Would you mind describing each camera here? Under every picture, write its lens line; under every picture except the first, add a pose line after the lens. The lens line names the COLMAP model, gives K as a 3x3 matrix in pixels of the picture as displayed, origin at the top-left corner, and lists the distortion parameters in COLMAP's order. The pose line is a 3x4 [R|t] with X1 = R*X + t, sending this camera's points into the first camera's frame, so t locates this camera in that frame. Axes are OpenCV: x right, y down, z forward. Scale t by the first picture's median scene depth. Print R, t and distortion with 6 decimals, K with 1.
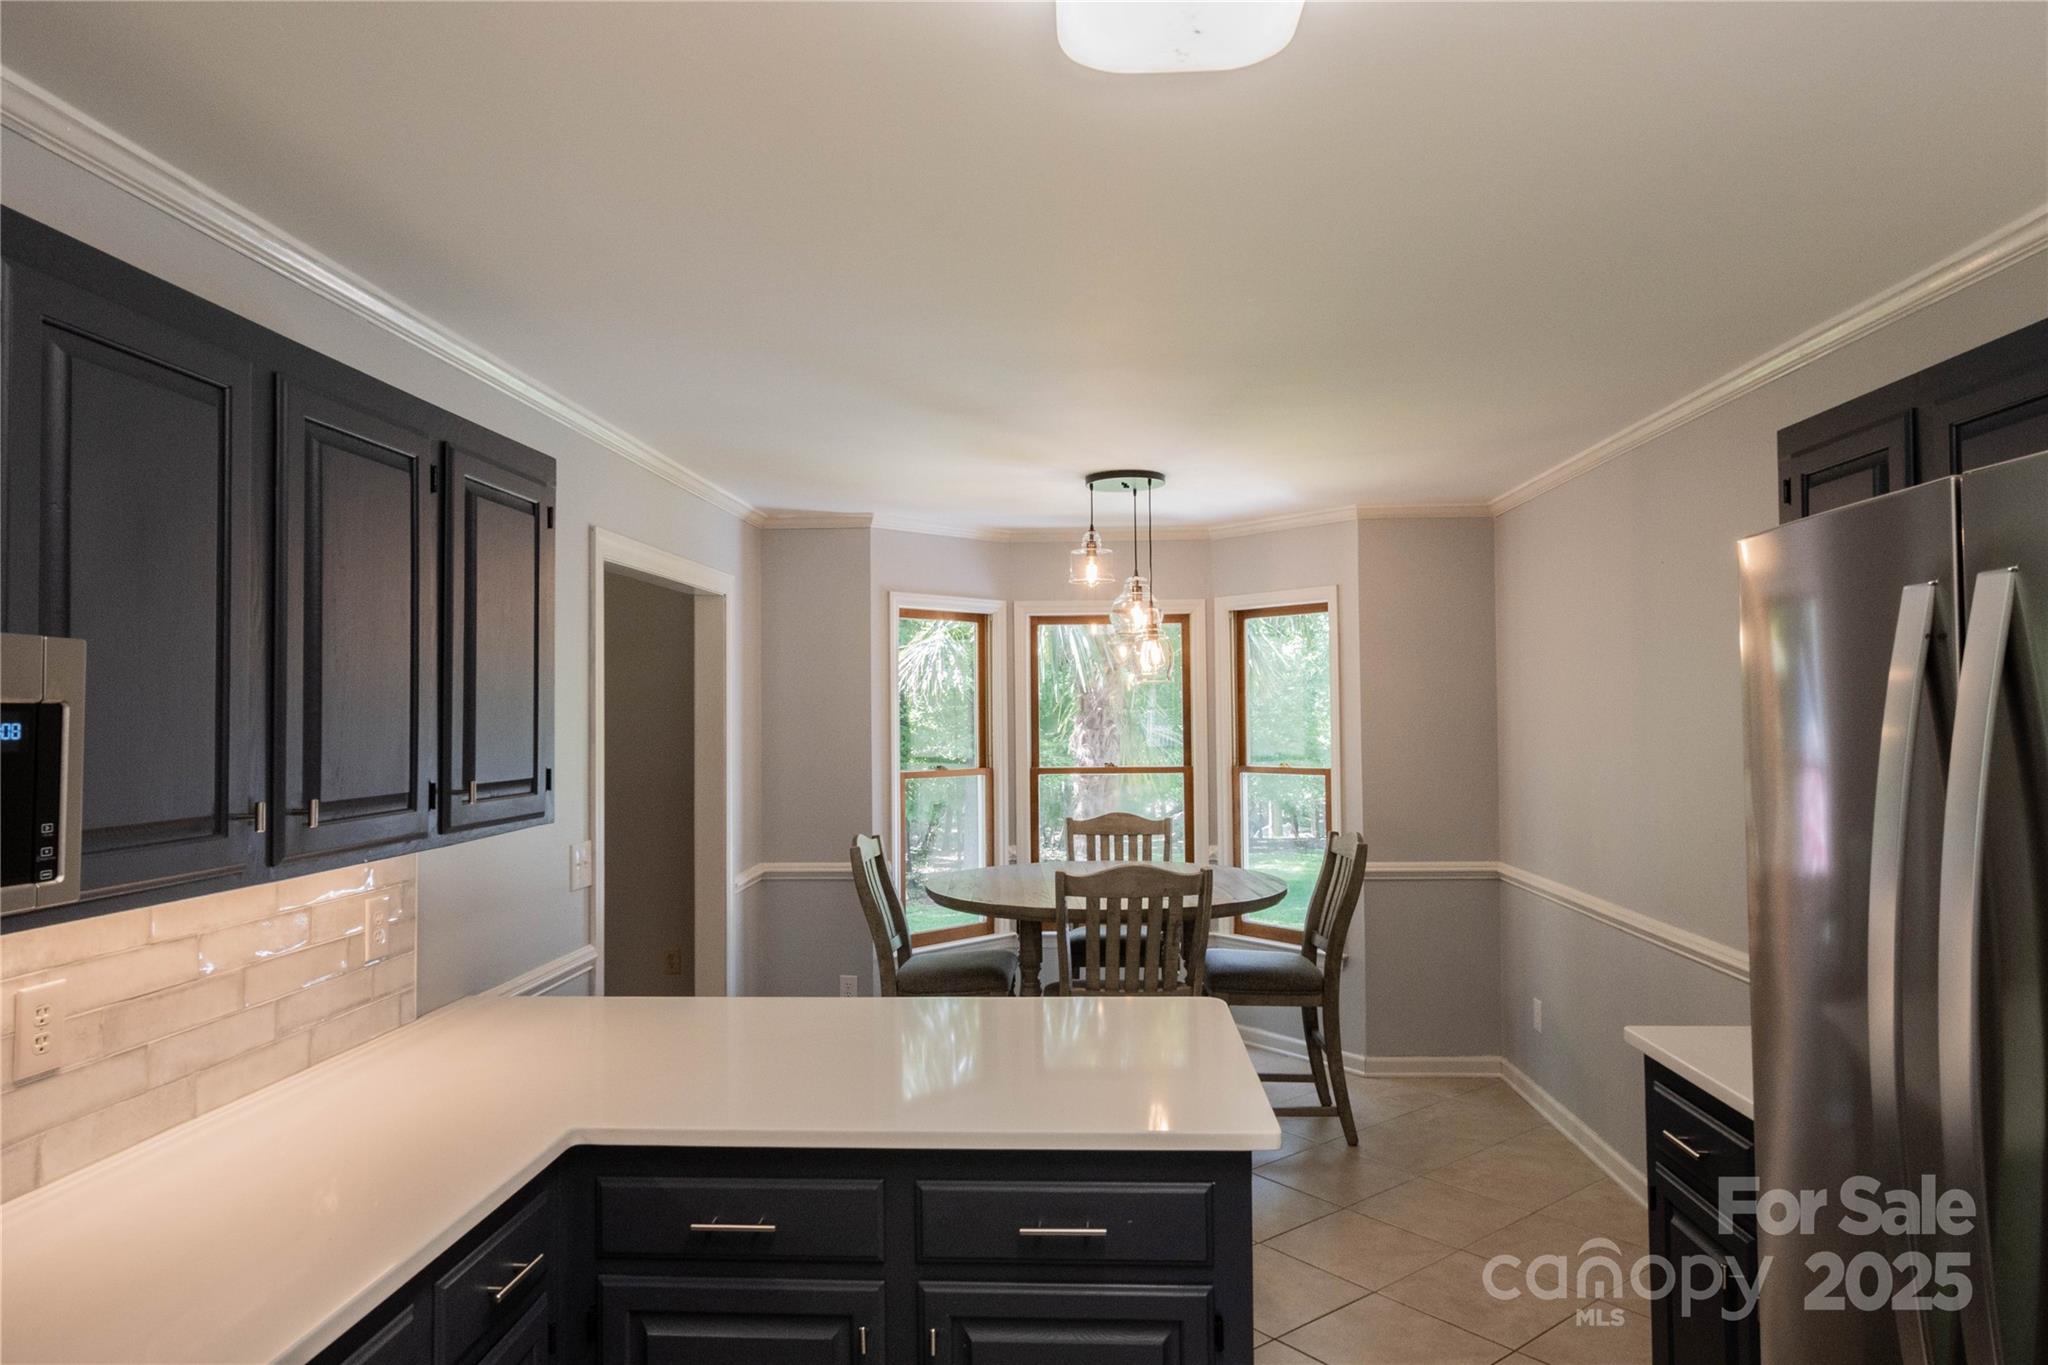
lens RADIAL K [[1256.9, 0, 1024.4], [0, 1256.9, 682.2], [0, 0, 1]] dist [0.003137, -0.000808]
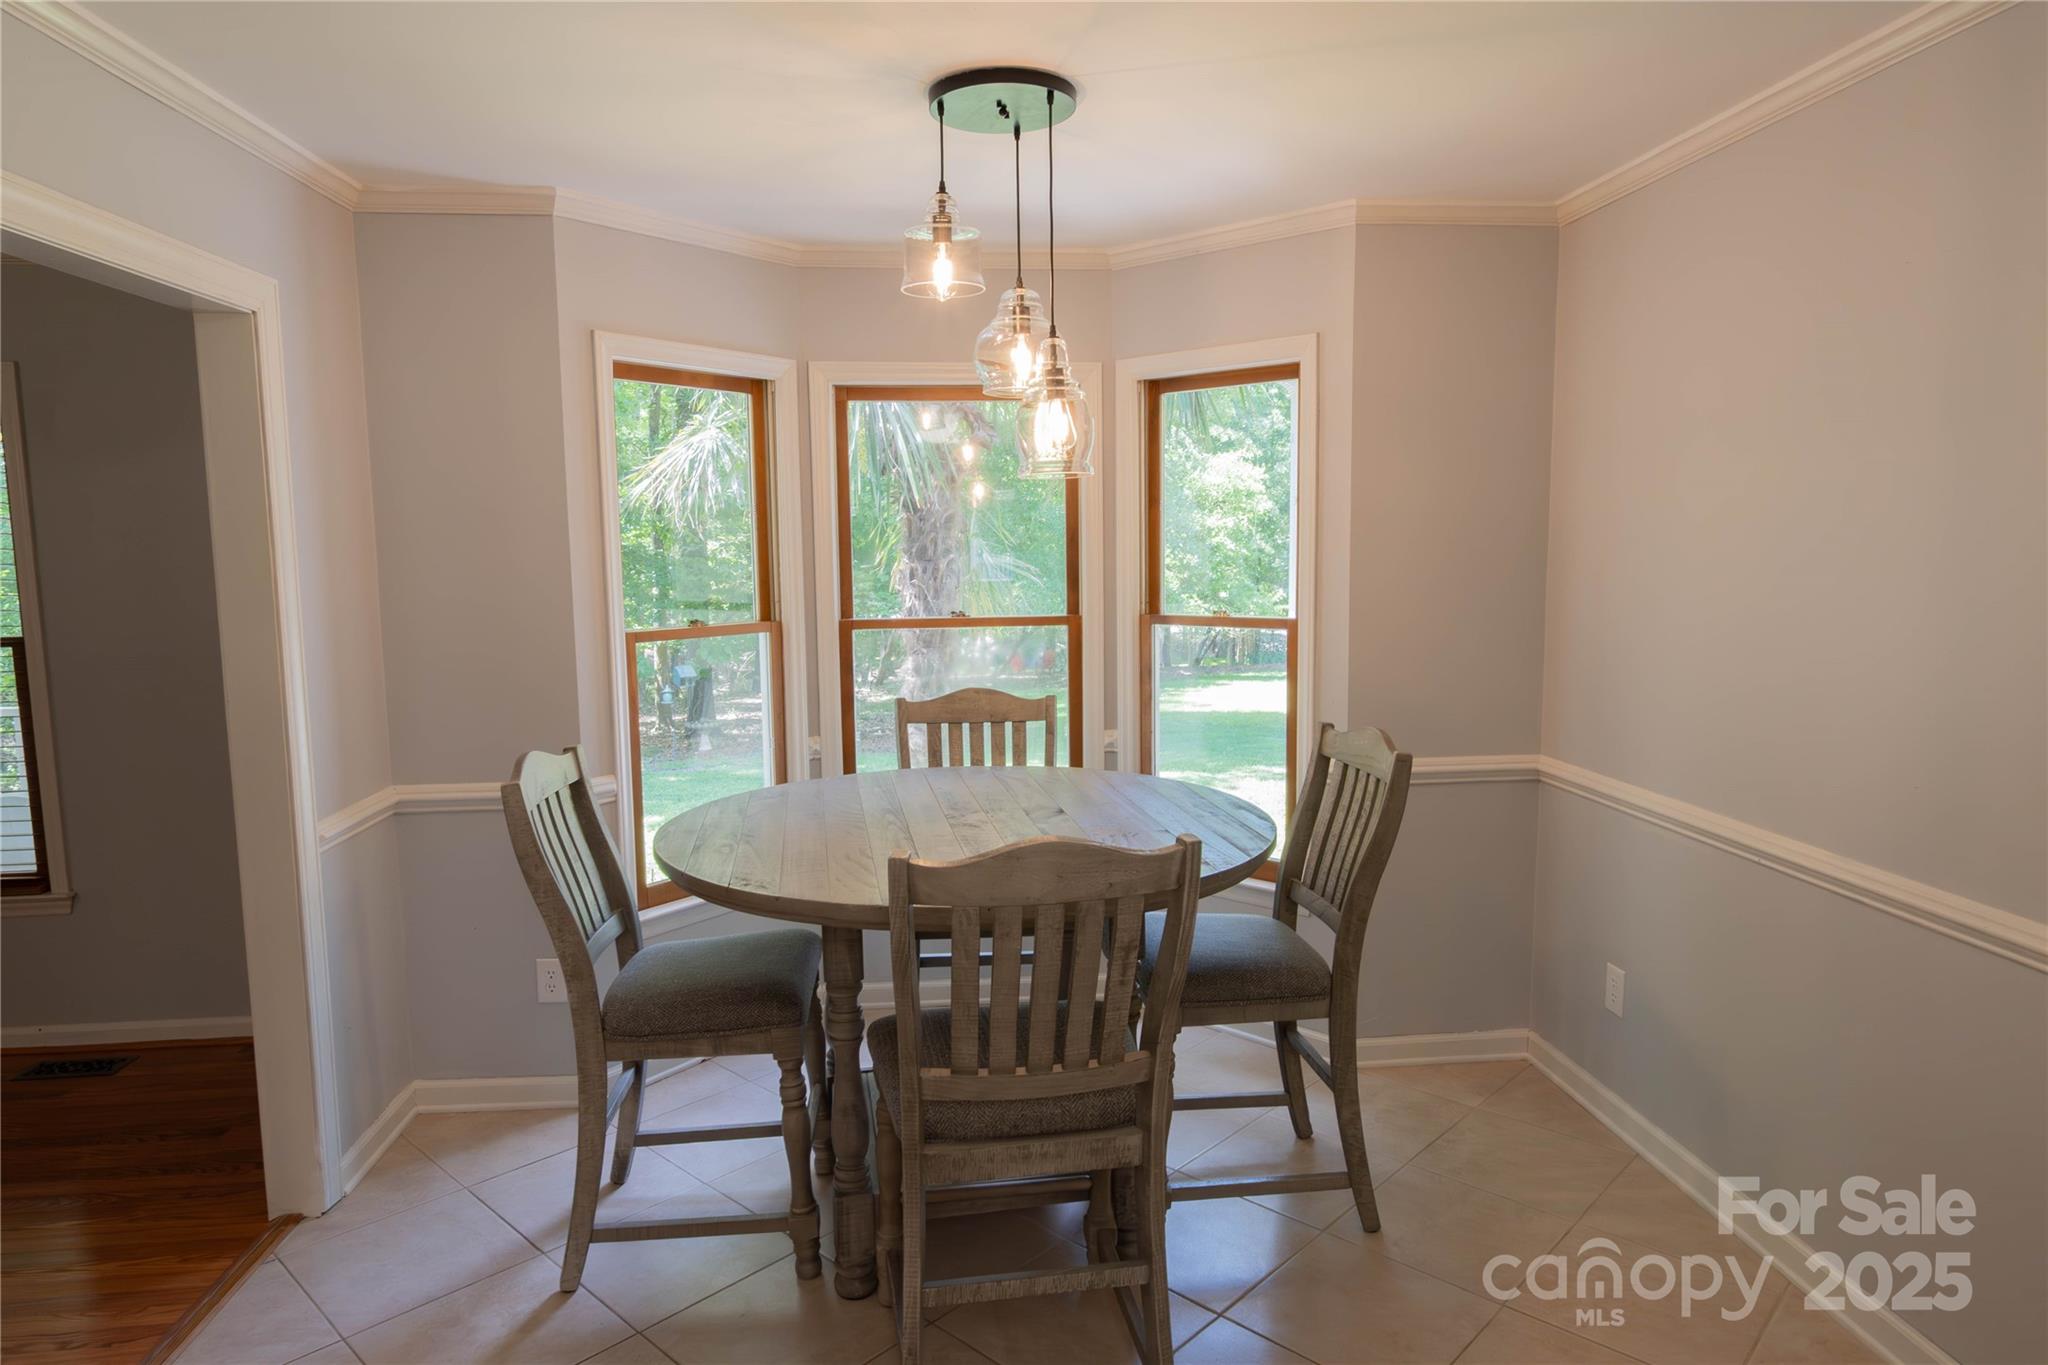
lens RADIAL K [[1256.9, 0, 1022.7], [0, 1256.9, 682.4], [0, 0, 1]] dist [0.003137, -0.000808]
pose [[0.989531, -0.018469, 0.143136, 0.005404], [-0.000797, 0.991064, 0.133388, 0.013418], [-0.144320, -0.132106, 0.980673, 0.365473]]
